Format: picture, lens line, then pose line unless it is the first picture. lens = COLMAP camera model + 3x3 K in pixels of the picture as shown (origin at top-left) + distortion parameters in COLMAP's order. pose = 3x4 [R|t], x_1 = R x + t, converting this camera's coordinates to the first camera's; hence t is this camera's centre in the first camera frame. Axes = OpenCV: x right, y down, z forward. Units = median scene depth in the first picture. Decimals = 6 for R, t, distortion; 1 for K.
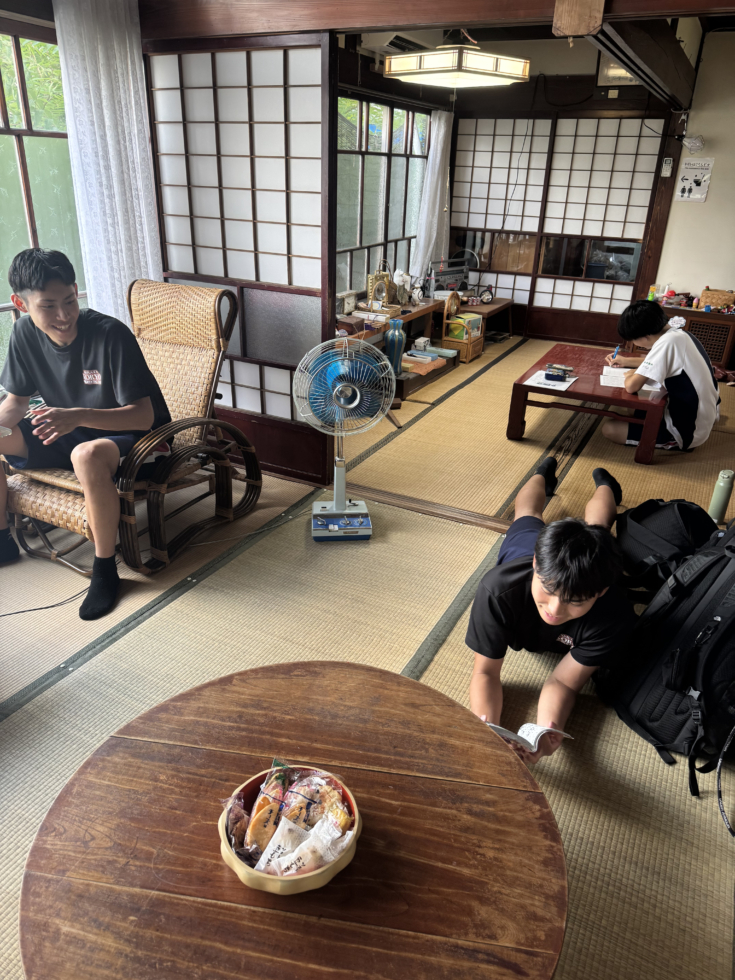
lens RADIAL K [[701.7, 0, 367.5], [0, 701.7, 490.0], [0, 0, 1]] dist [0.001786, 0.002369]
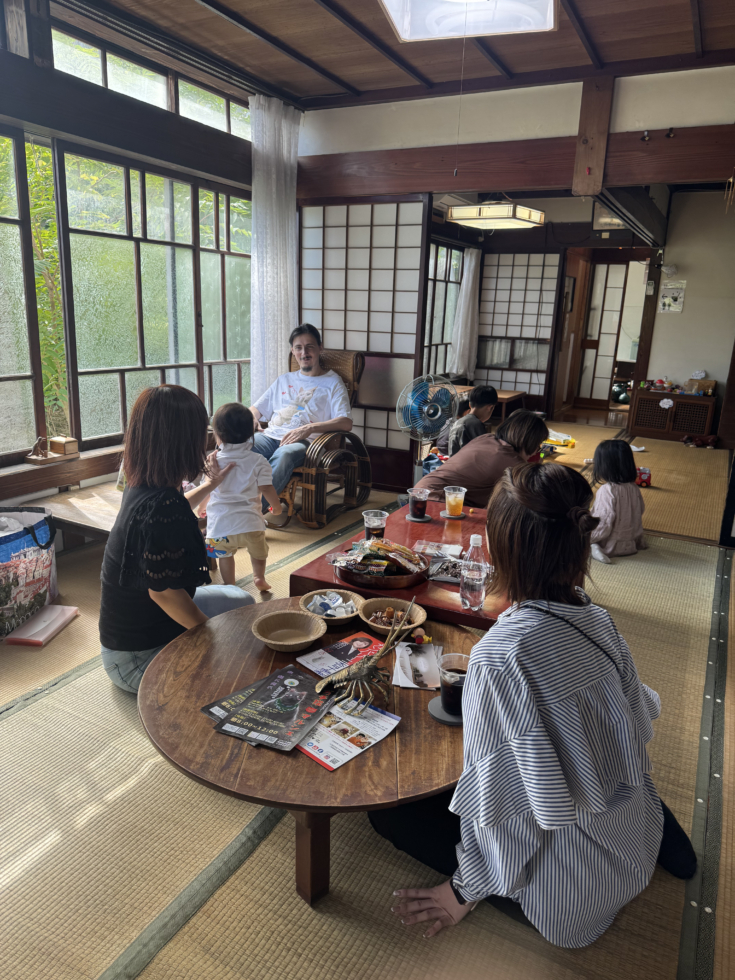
lens RADIAL K [[690.0, 0, 367.5], [0, 690.0, 490.0], [0, 0, 1]] dist [0.008818, 0.001245]
pose [[0.999947, 0.004288, -0.009338, -0.080718], [-0.005801, 0.985679, -0.168534, 0.125342], [0.008481, 0.168580, 0.985652, -0.196623]]
